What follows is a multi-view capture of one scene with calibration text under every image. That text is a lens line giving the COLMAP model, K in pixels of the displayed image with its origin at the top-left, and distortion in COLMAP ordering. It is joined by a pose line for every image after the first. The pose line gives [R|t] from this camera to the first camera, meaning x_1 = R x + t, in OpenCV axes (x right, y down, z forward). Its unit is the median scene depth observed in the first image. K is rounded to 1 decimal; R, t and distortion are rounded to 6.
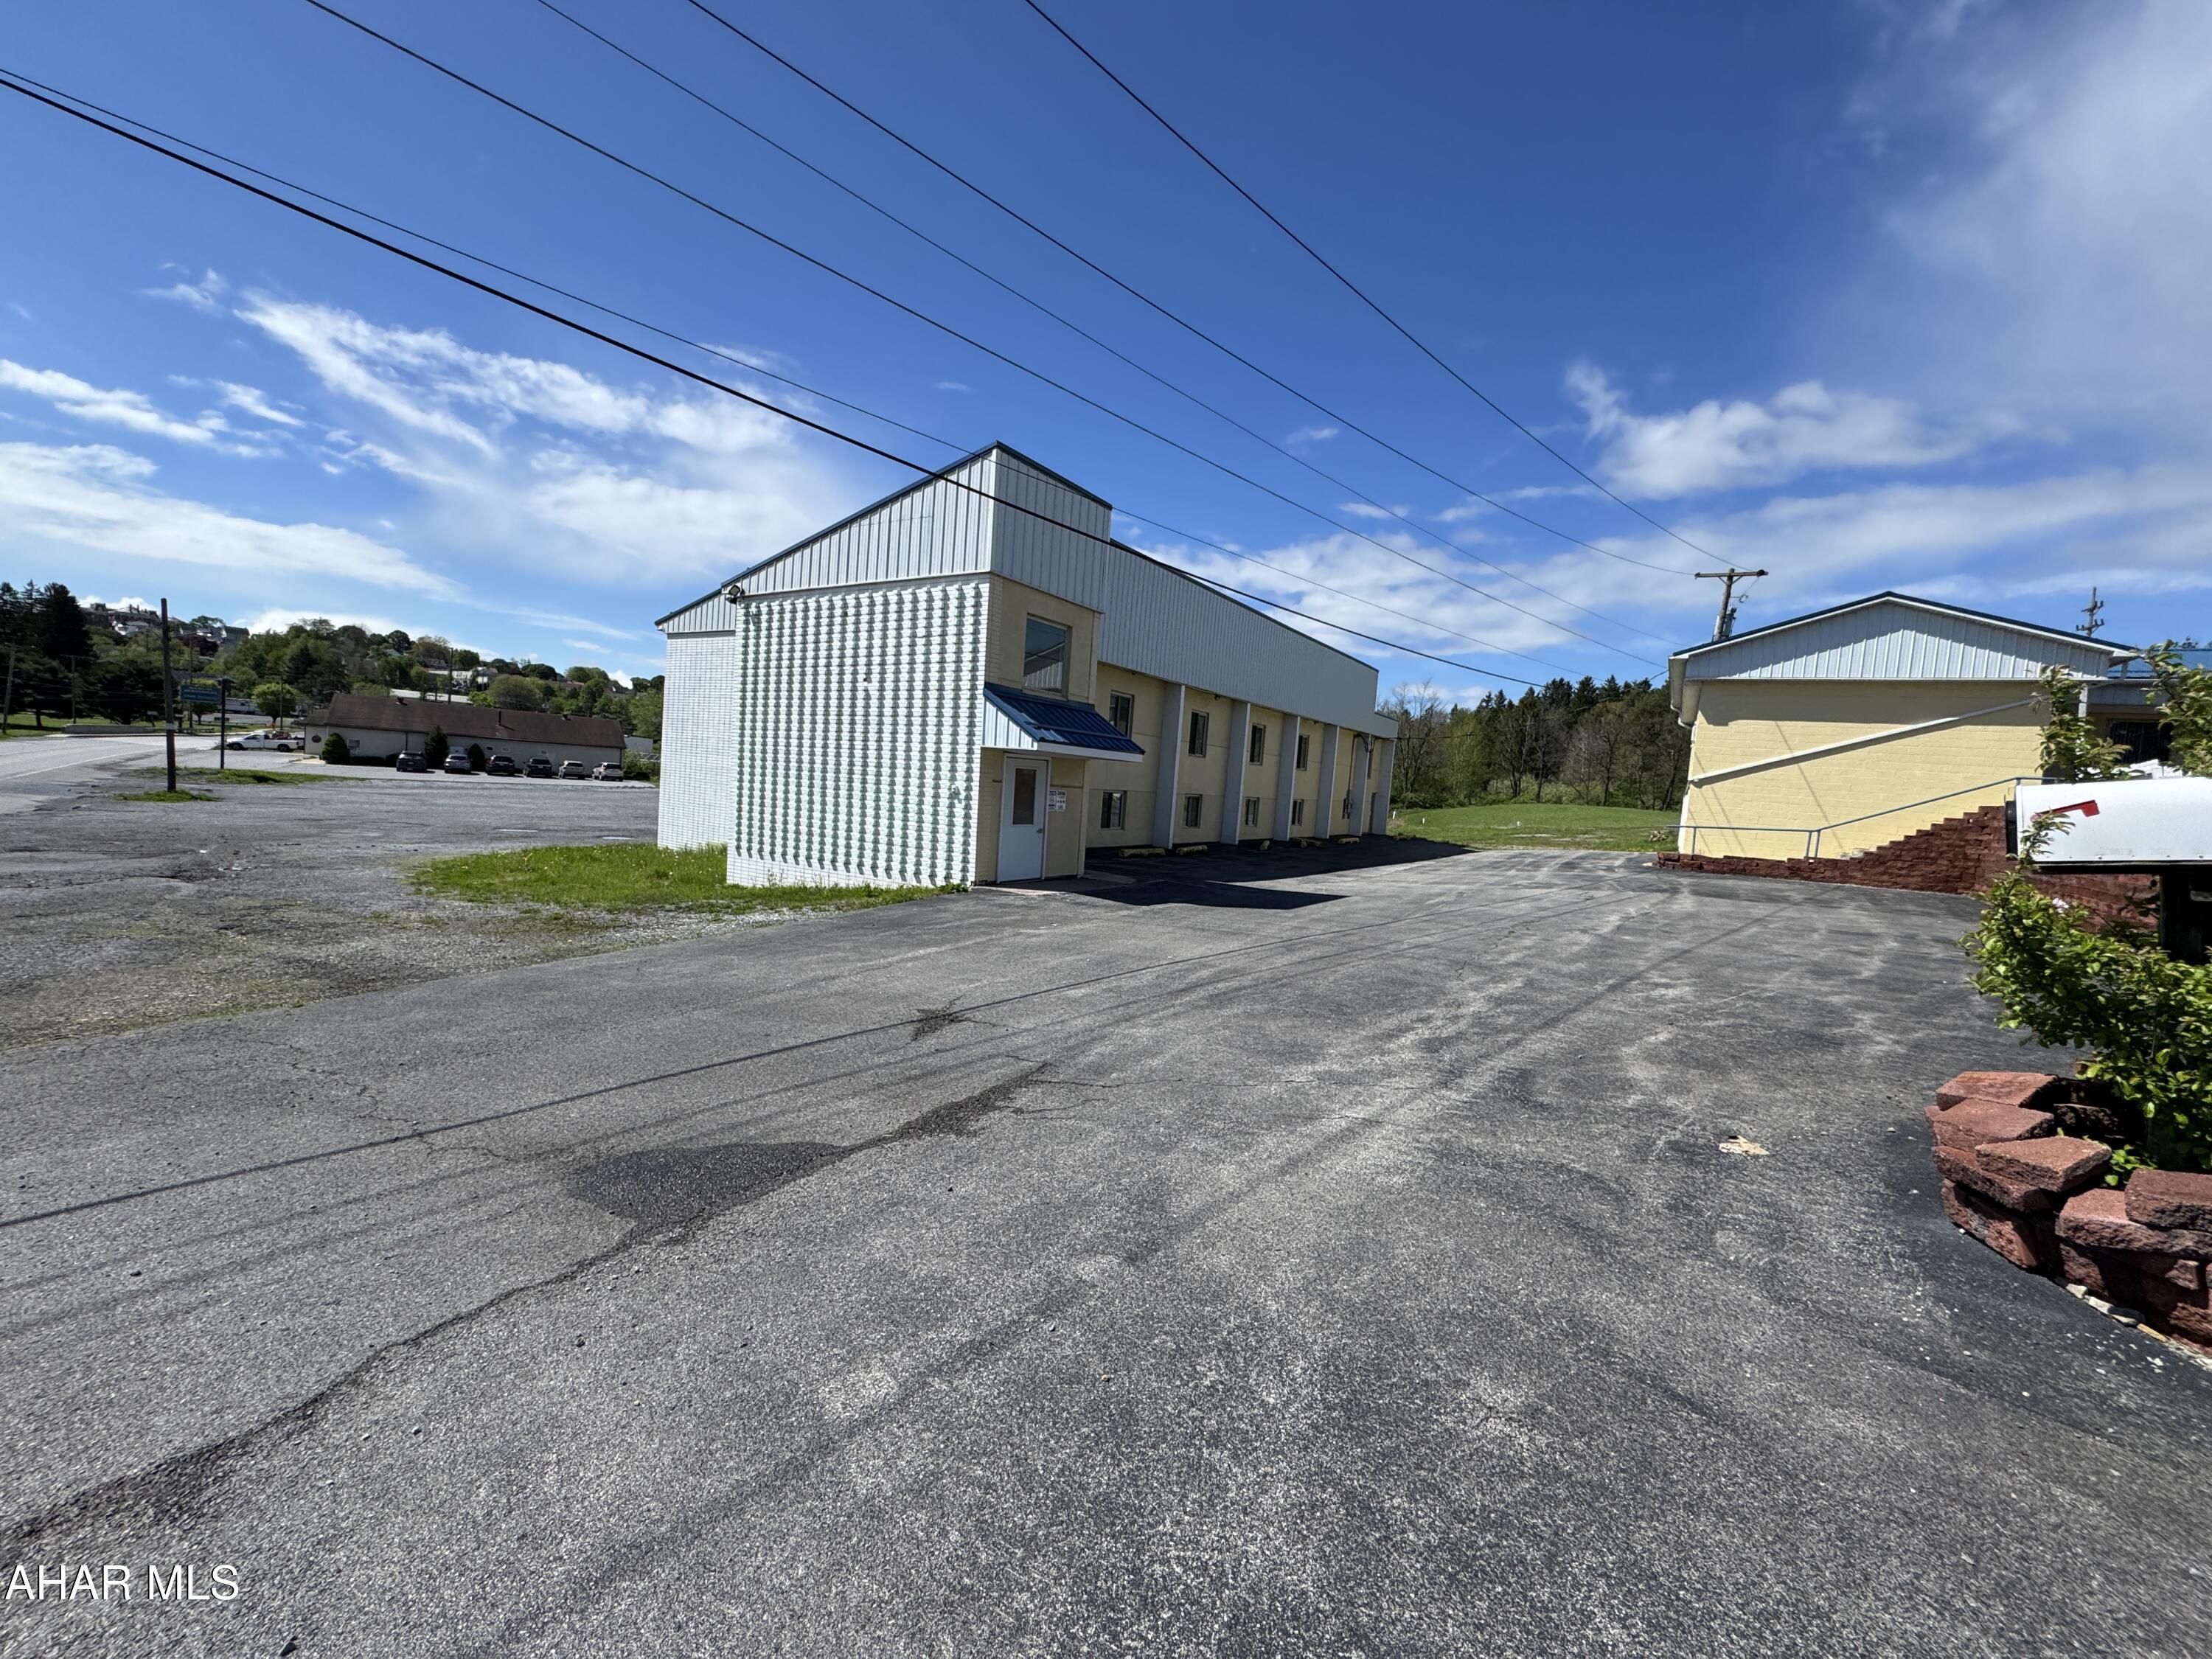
lens RADIAL K [[872.1, 0, 1108.2], [0, 872.1, 829.6], [0, 0, 1]] dist [-0.001890, -0.000141]
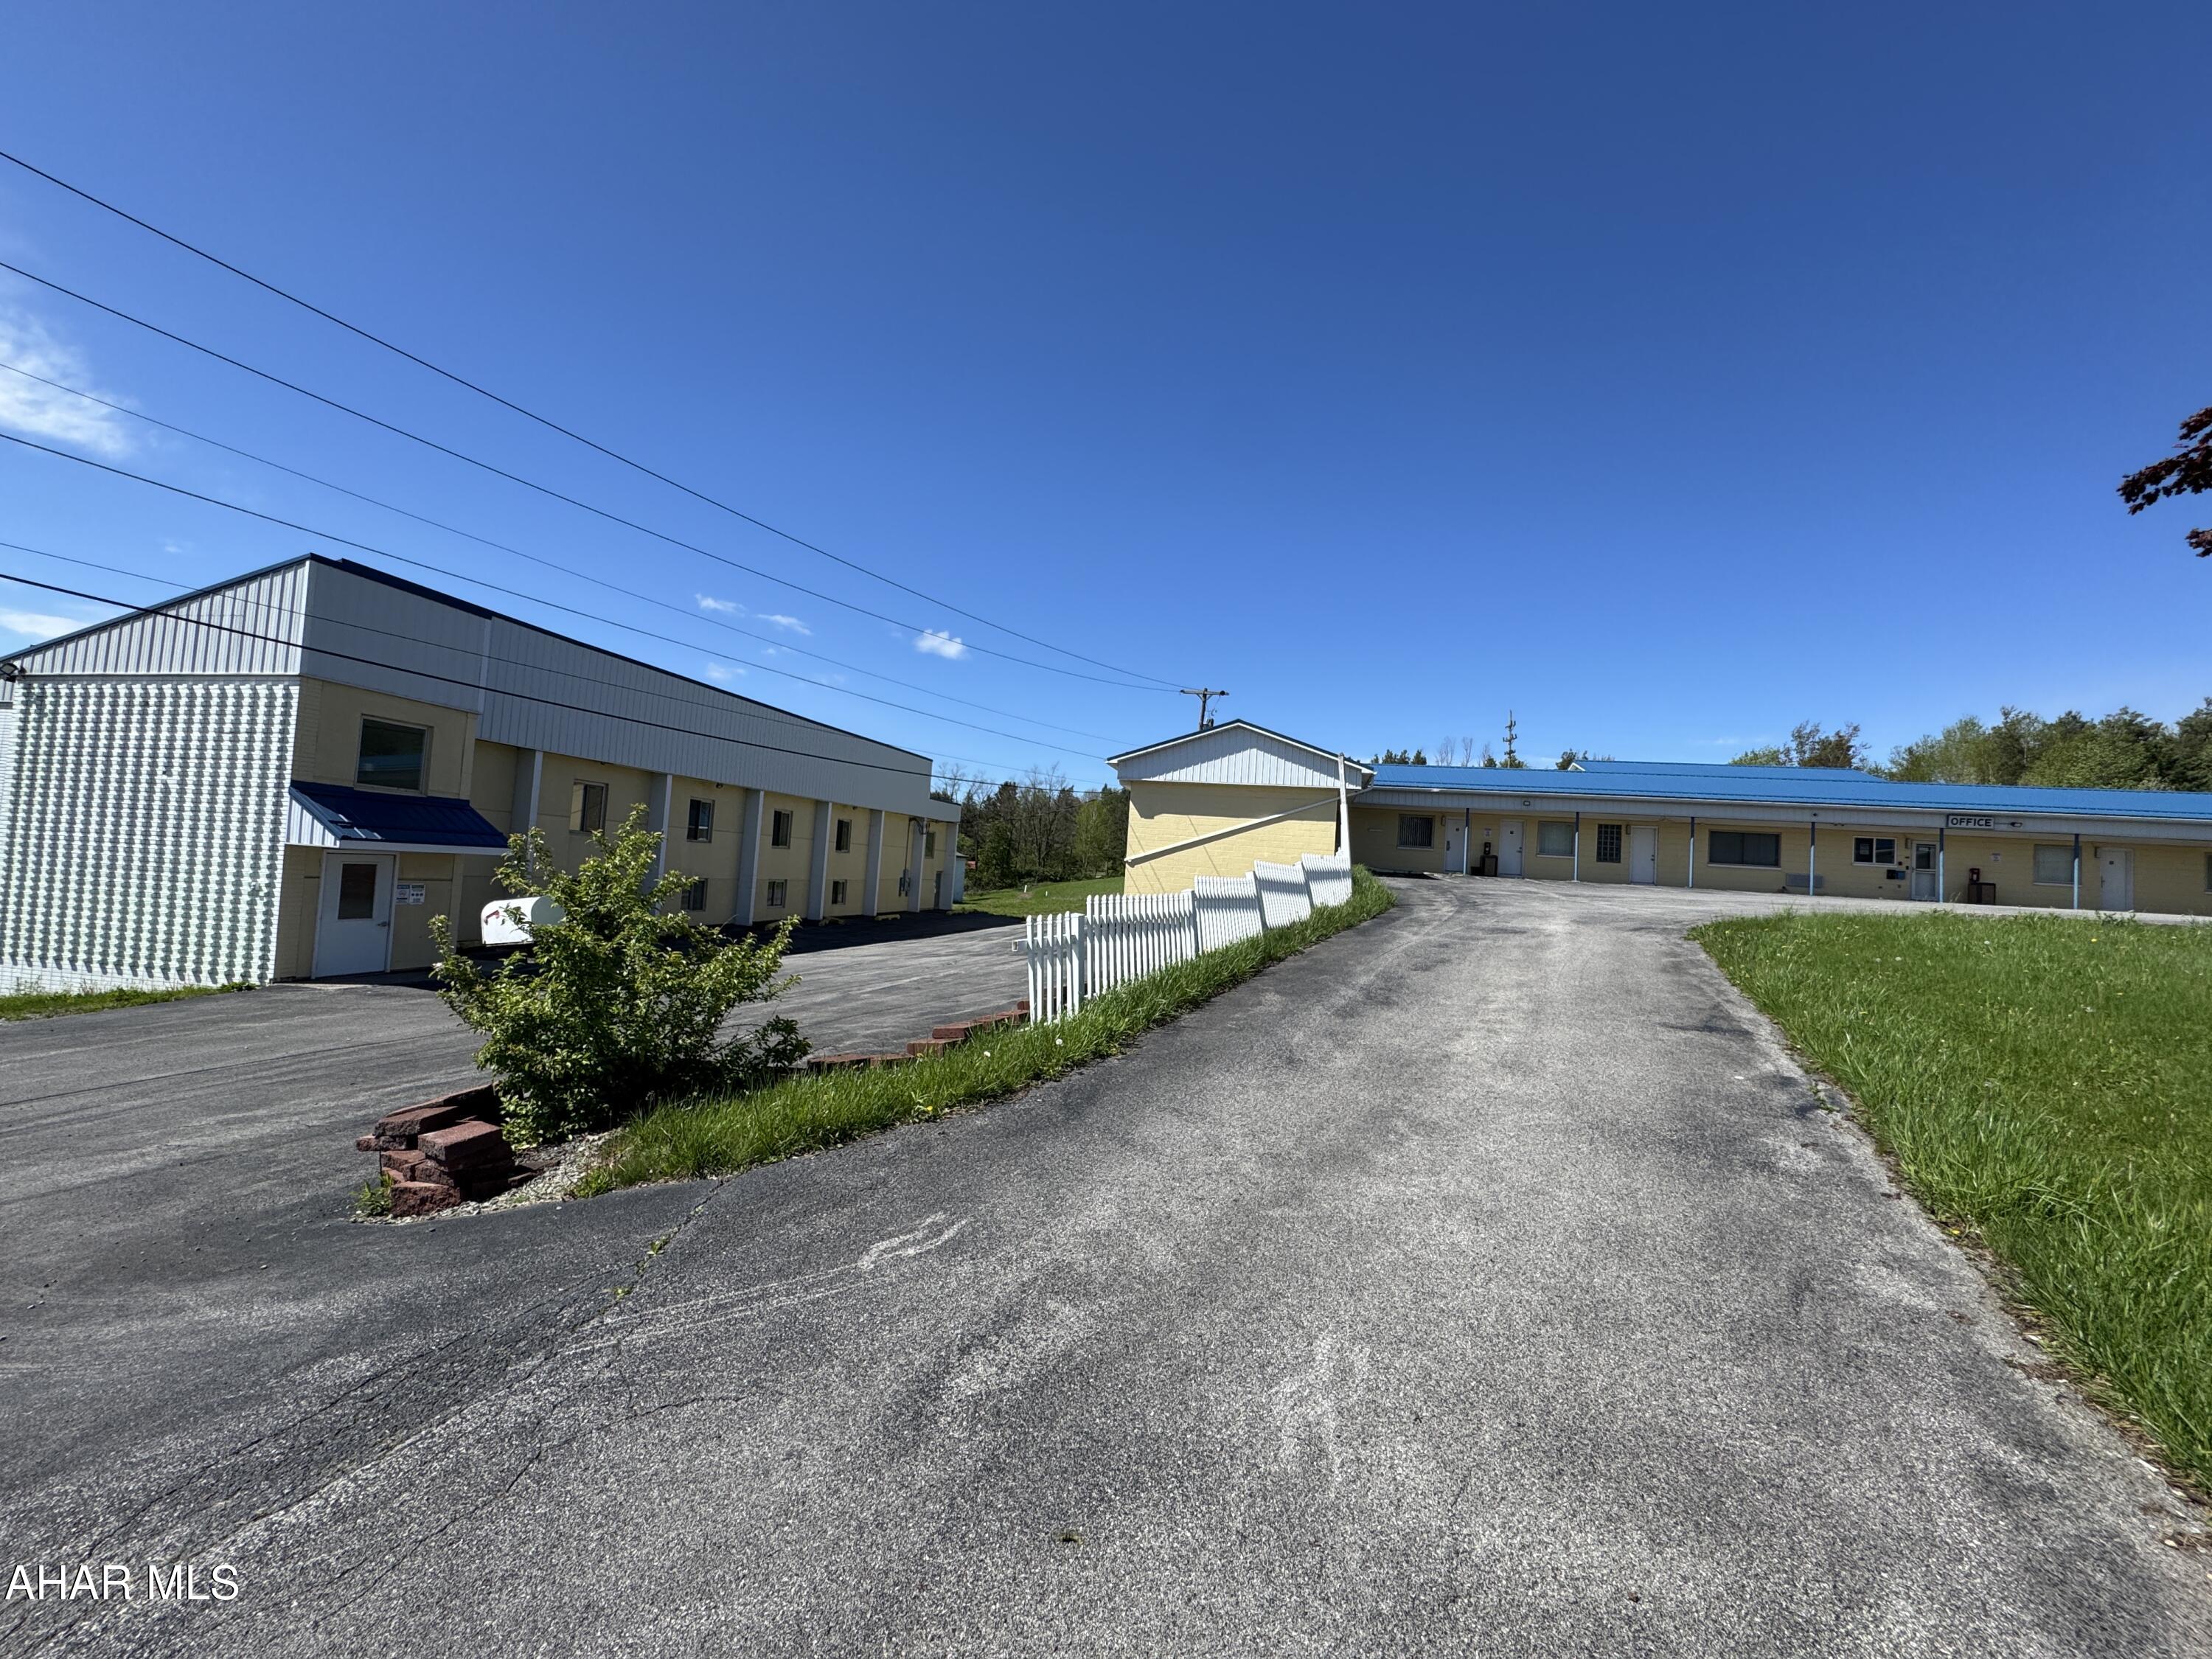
lens RADIAL K [[872.1, 0, 1105.9], [0, 872.1, 830.2], [0, 0, 1]] dist [-0.001890, -0.000141]
pose [[0.937886, 0.001874, 0.346939, 0.232791], [0.027388, 0.996465, -0.079422, -0.002410], [-0.345861, 0.083990, 0.934519, -0.161283]]
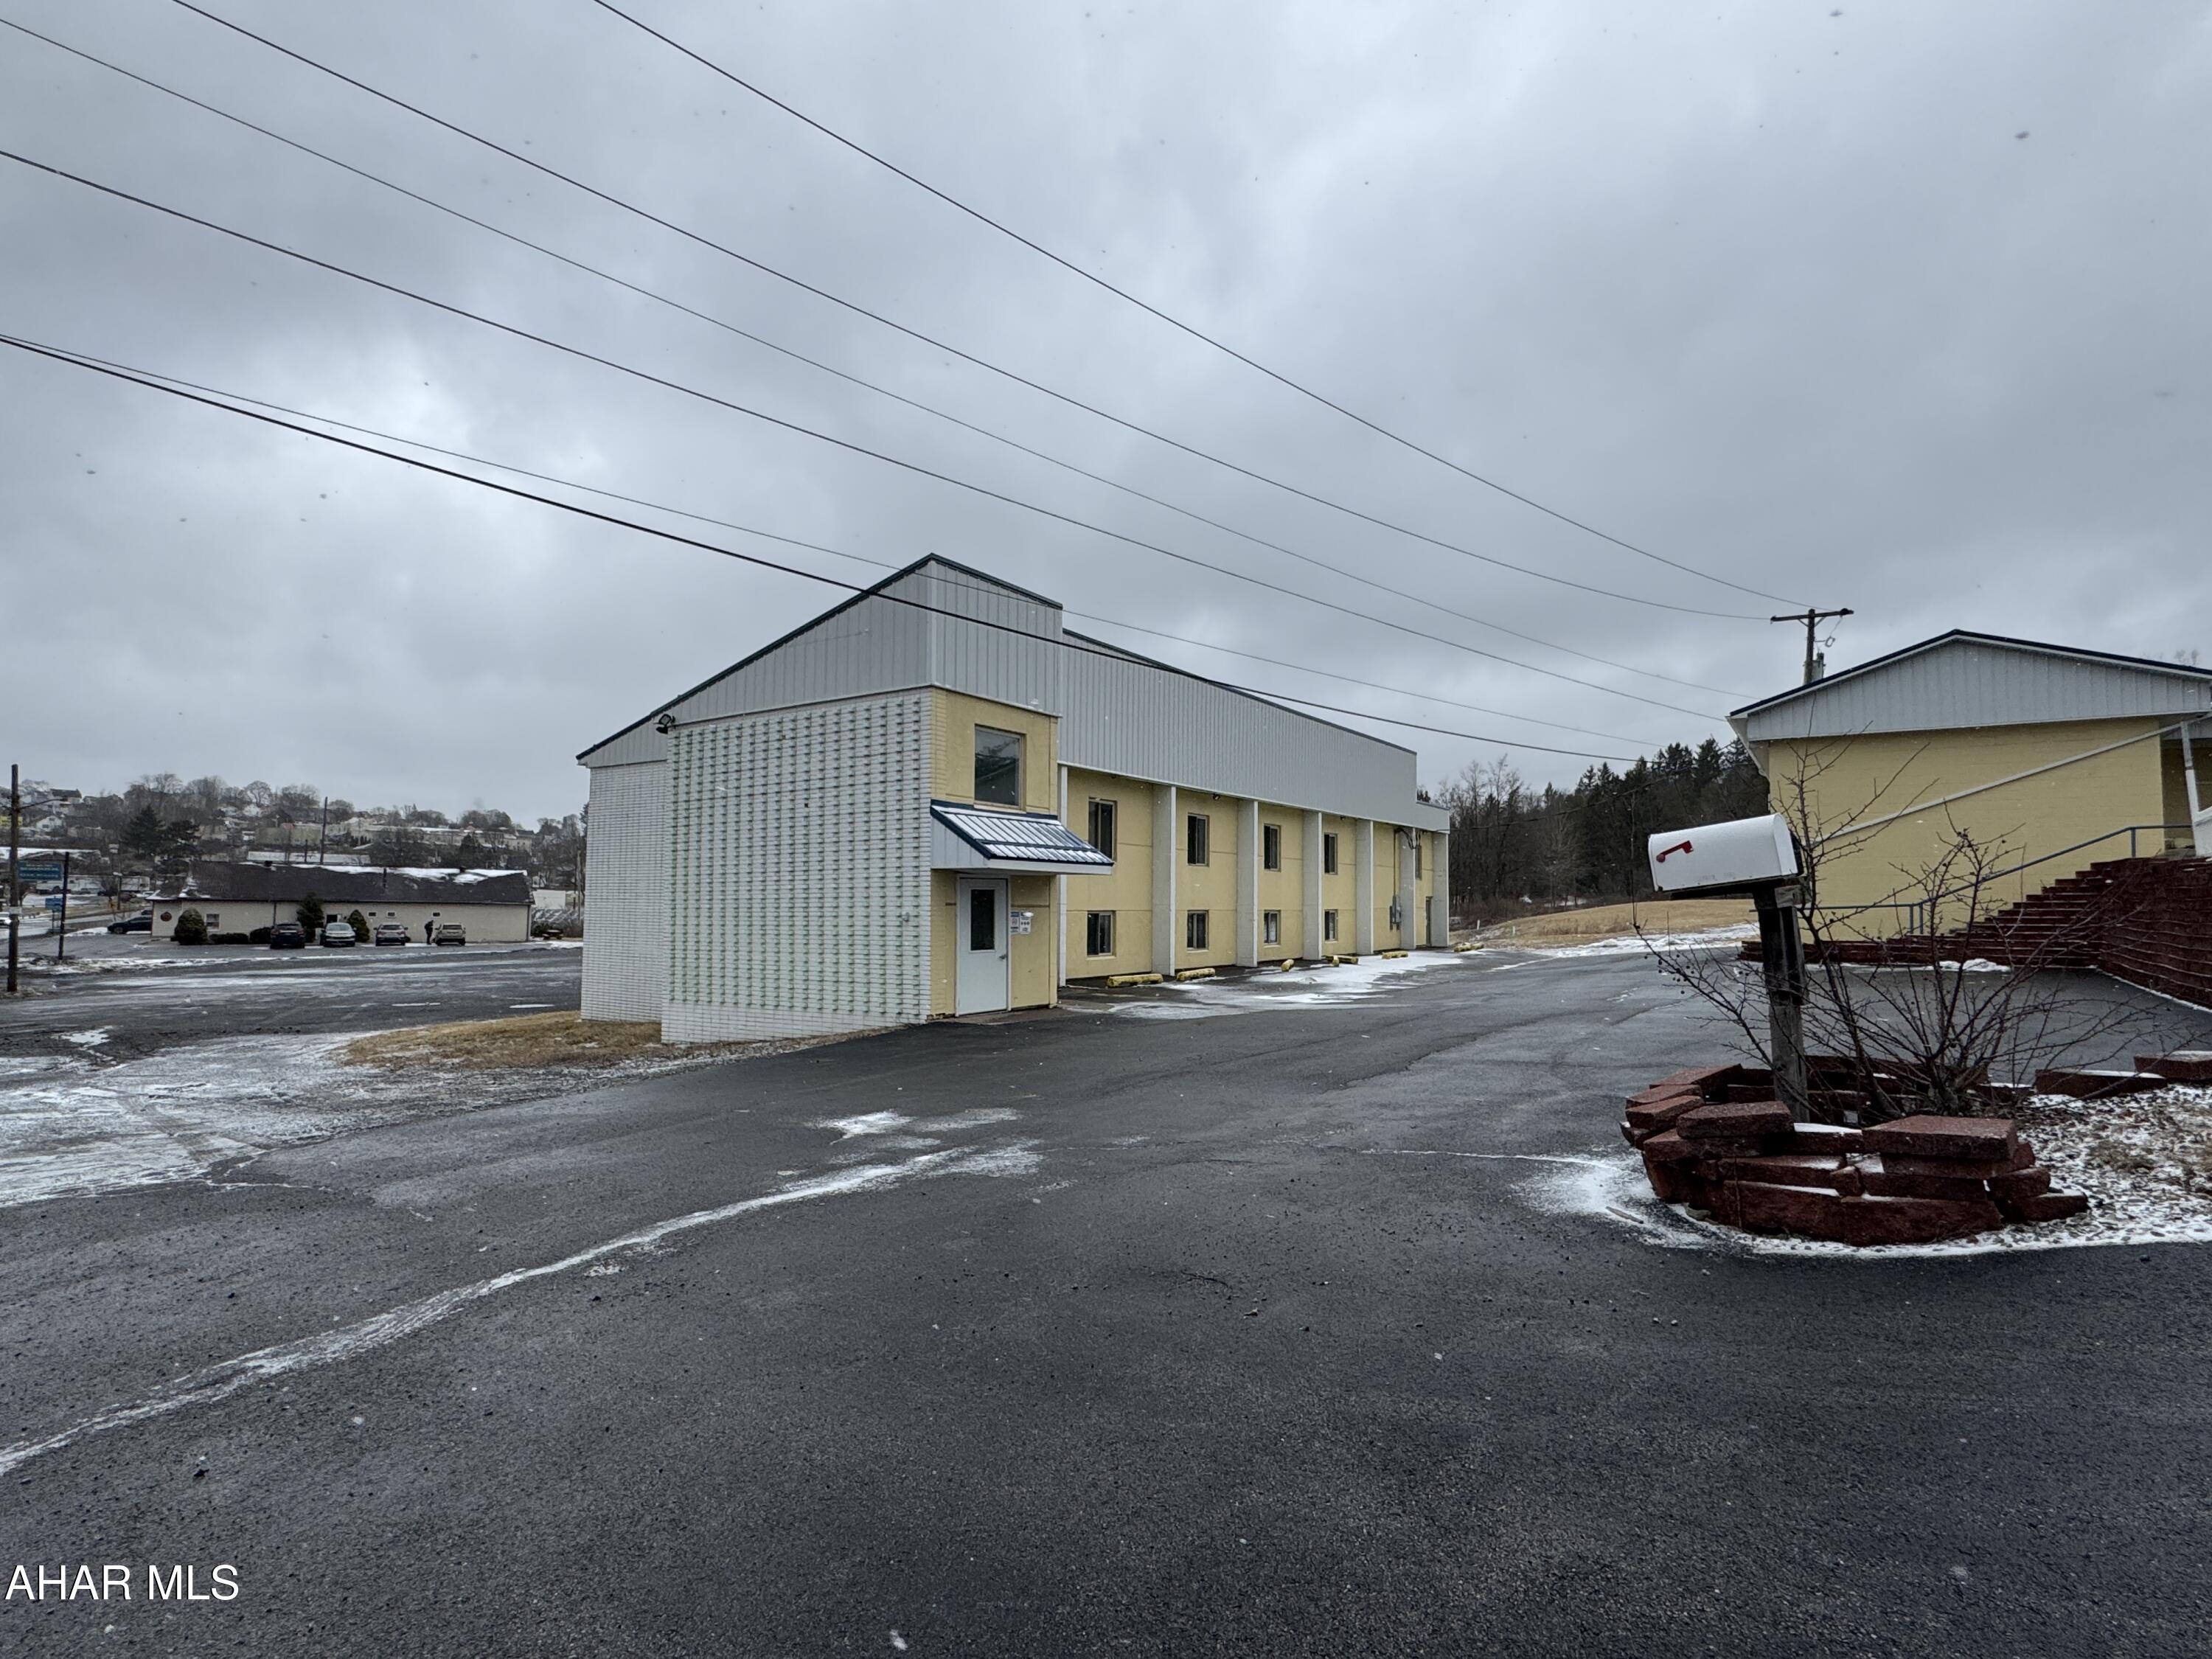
lens RADIAL K [[1094.7, 0, 1103.9], [0, 1094.7, 833.5], [0, 0, 1]] dist [-0.002104, -0.000850]
pose [[0.997620, -0.066768, -0.017215, 0.037435], [0.064117, 0.990132, -0.124613, 0.014676], [0.025365, 0.123212, 0.992056, -0.094333]]
